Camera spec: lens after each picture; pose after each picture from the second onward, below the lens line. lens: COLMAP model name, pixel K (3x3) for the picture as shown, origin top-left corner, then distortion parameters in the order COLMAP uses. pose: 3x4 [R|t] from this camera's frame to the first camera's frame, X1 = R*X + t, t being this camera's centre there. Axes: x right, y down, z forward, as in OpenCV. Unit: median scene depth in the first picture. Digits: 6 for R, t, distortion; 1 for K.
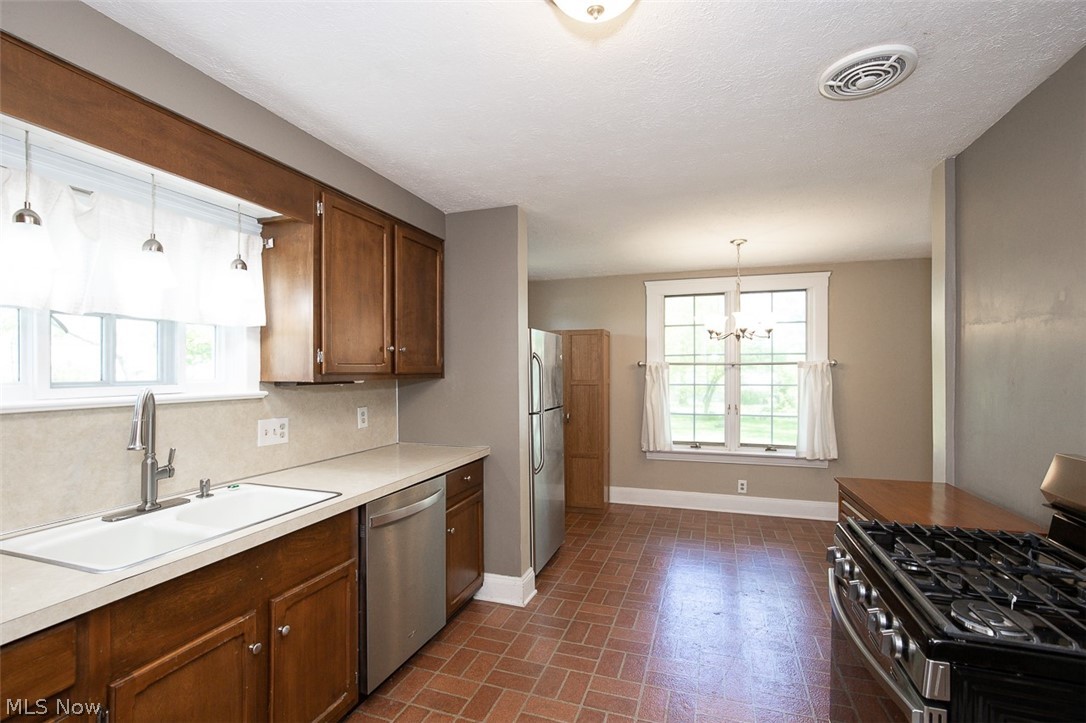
lens RADIAL K [[499.0, 0, 546.0], [0, 499.0, 368.5], [0, 0, 1]] dist [-0.013519, 0.004073]
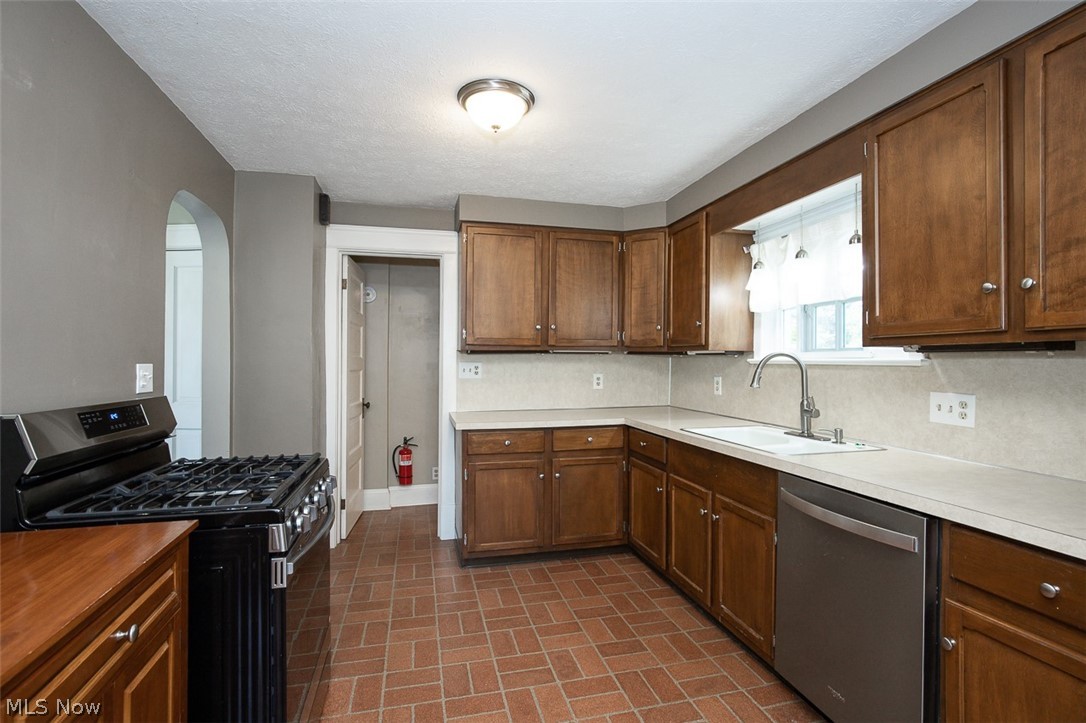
lens RADIAL K [[499.0, 0, 542.8], [0, 499.0, 361.2], [0, 0, 1]] dist [-0.013519, 0.004073]
pose [[-0.839734, 0.006162, -0.542963, 0.611219], [0.004854, 0.999981, 0.003842, 0.053950], [0.542976, 0.000590, -0.839748, 1.729647]]
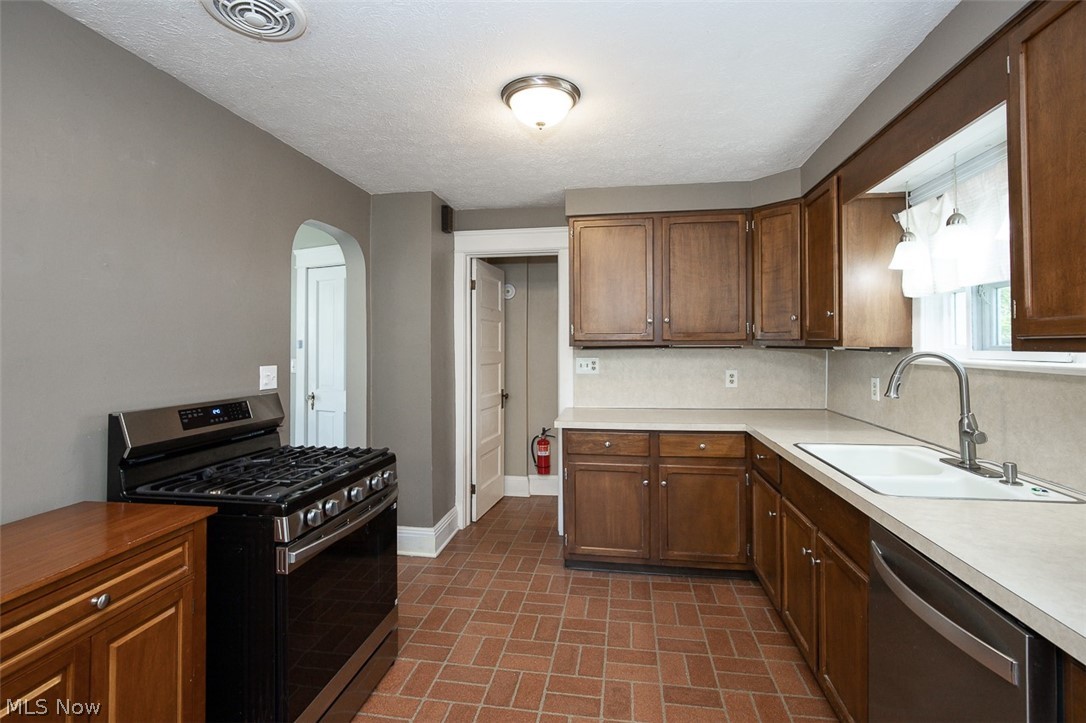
lens RADIAL K [[499.0, 0, 551.2], [0, 499.0, 339.5], [0, 0, 1]] dist [-0.013519, 0.004073]
pose [[-0.983566, 0.009217, -0.180314, 0.253614], [0.011413, 0.999873, -0.011145, 0.012969], [0.180188, -0.013020, -0.983546, 1.803496]]
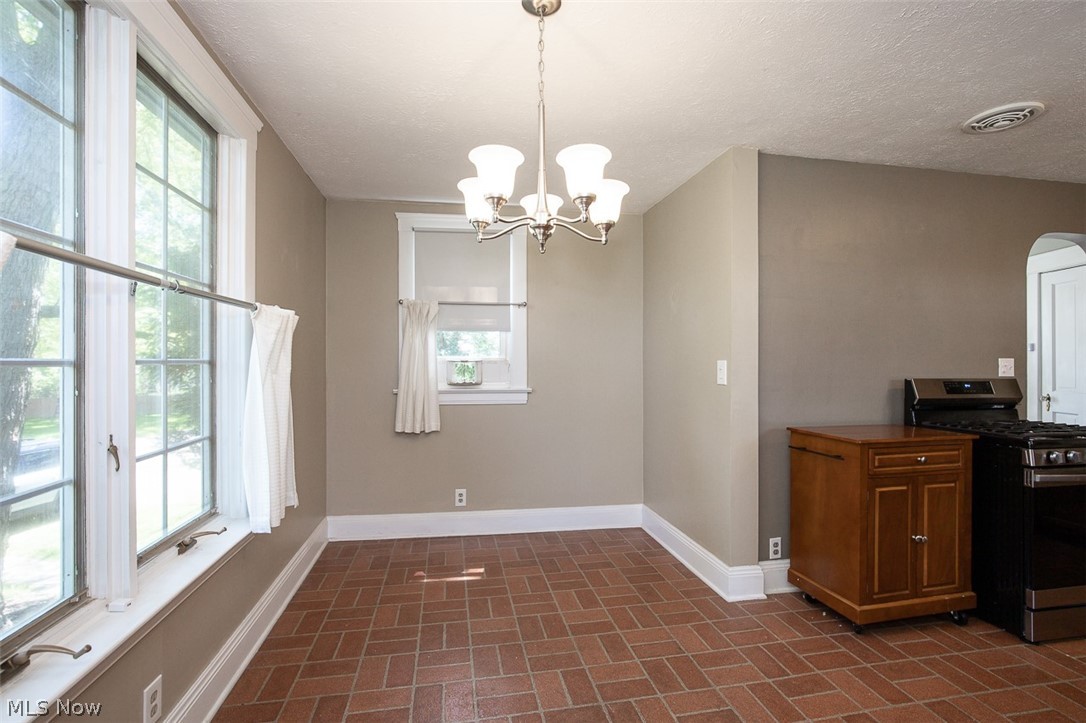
lens RADIAL K [[499.0, 0, 533.1], [0, 499.0, 363.0], [0, 0, 1]] dist [-0.013519, 0.004073]
pose [[-0.485241, 0.011310, 0.874307, 0.069314], [0.004173, 0.999935, -0.010619, 0.086028], [-0.874370, -0.001504, -0.485257, 2.576732]]
